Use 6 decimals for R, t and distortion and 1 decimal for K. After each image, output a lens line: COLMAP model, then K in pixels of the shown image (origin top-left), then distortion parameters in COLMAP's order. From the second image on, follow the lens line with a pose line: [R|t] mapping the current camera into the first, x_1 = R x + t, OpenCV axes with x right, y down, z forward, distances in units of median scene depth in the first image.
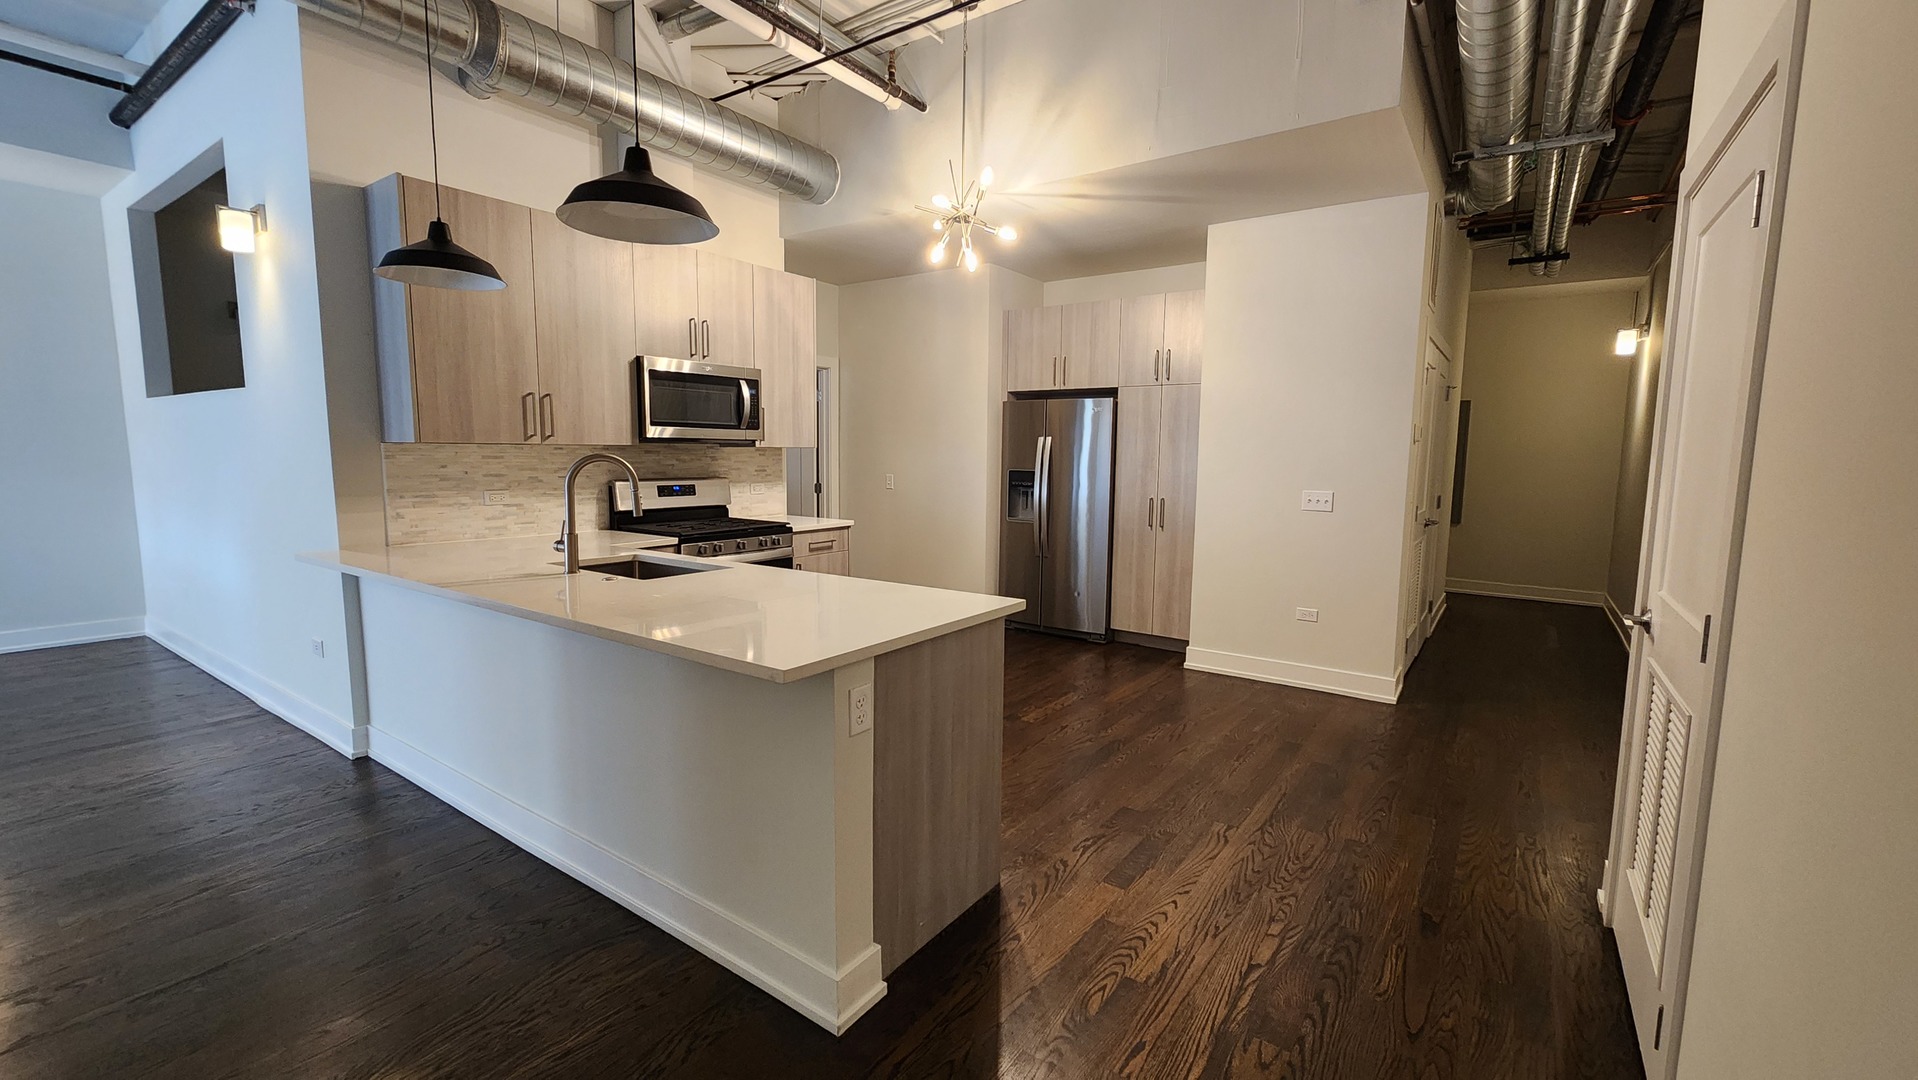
lens RADIAL K [[782.6, 0, 959.0], [0, 782.6, 540.0], [0, 0, 1]] dist [0.004810, -0.000055]
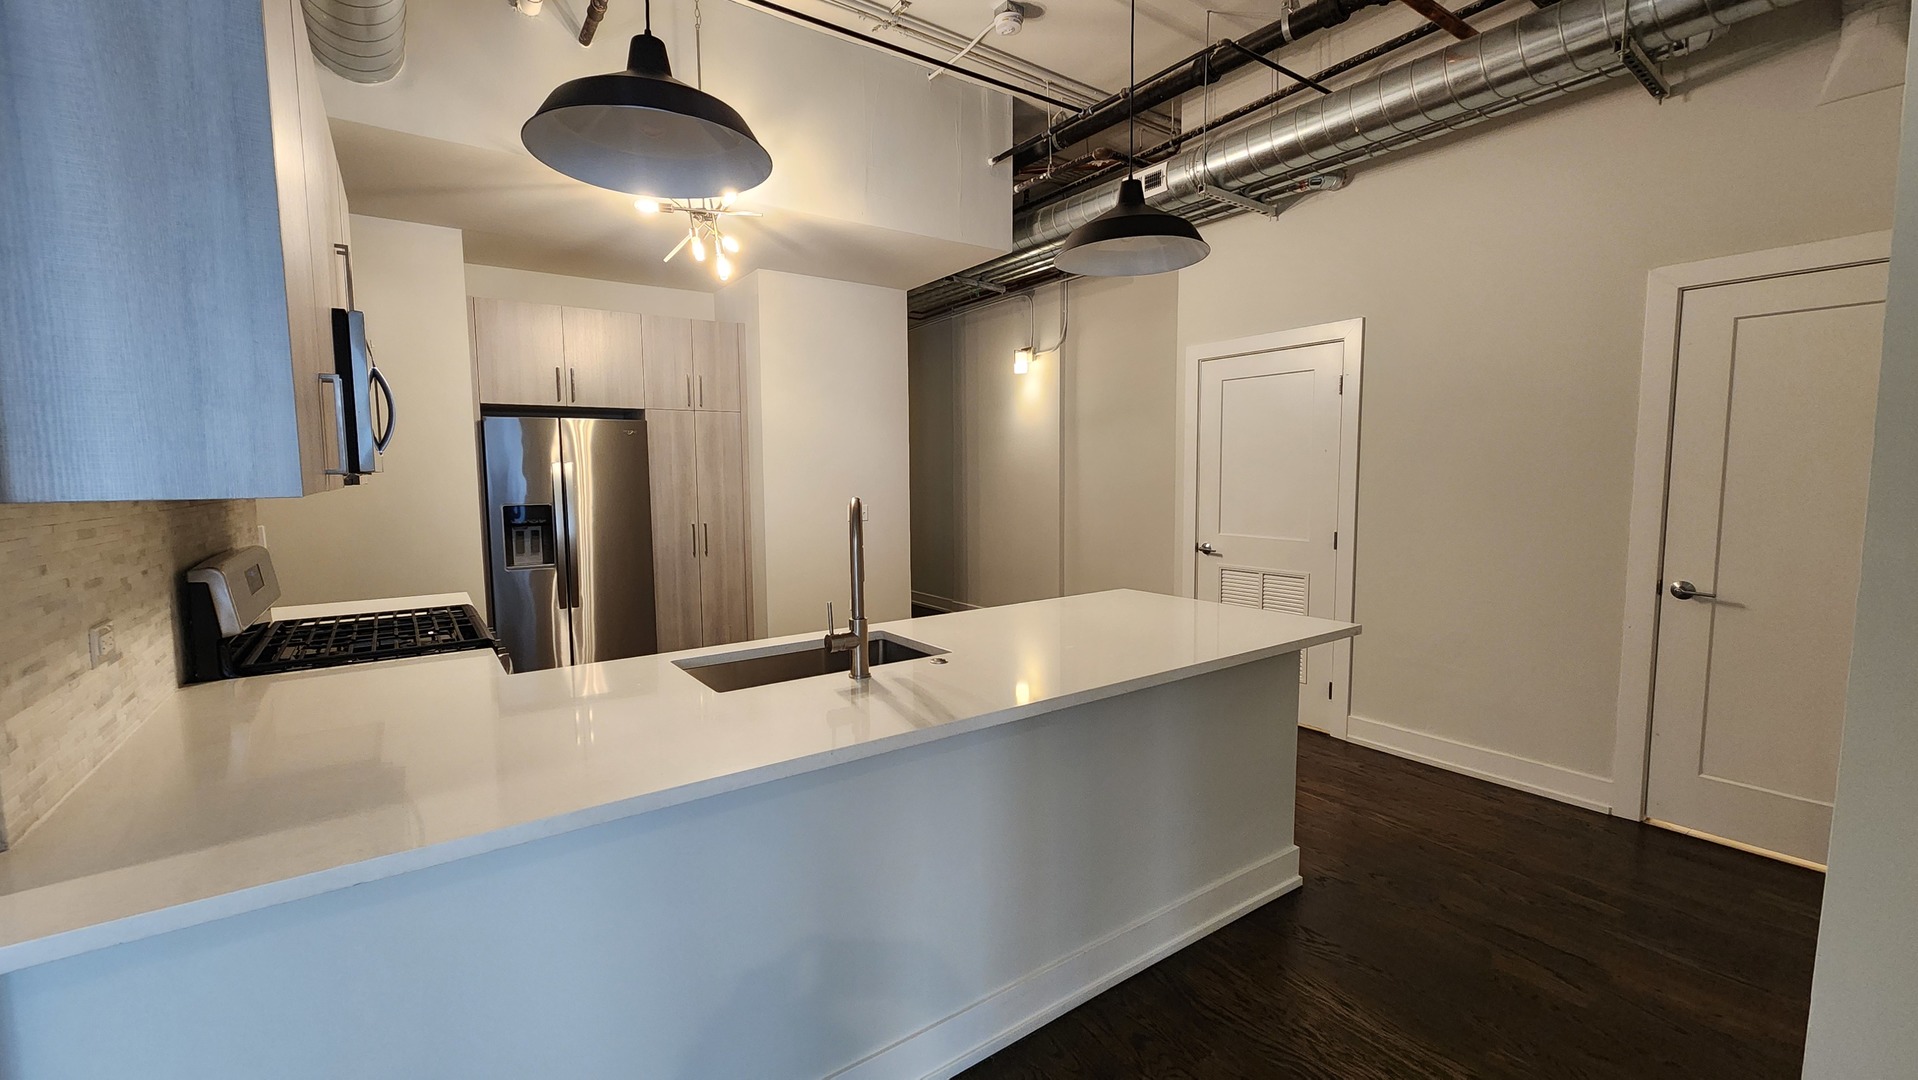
lens RADIAL K [[782.6, 0, 959.0], [0, 782.6, 540.0], [0, 0, 1]] dist [0.004810, -0.000055]
pose [[0.332901, -0.098265, 0.937828, -0.667866], [0.120441, 0.990840, 0.061067, -0.064474], [-0.935238, 0.092624, 0.341687, 0.419954]]
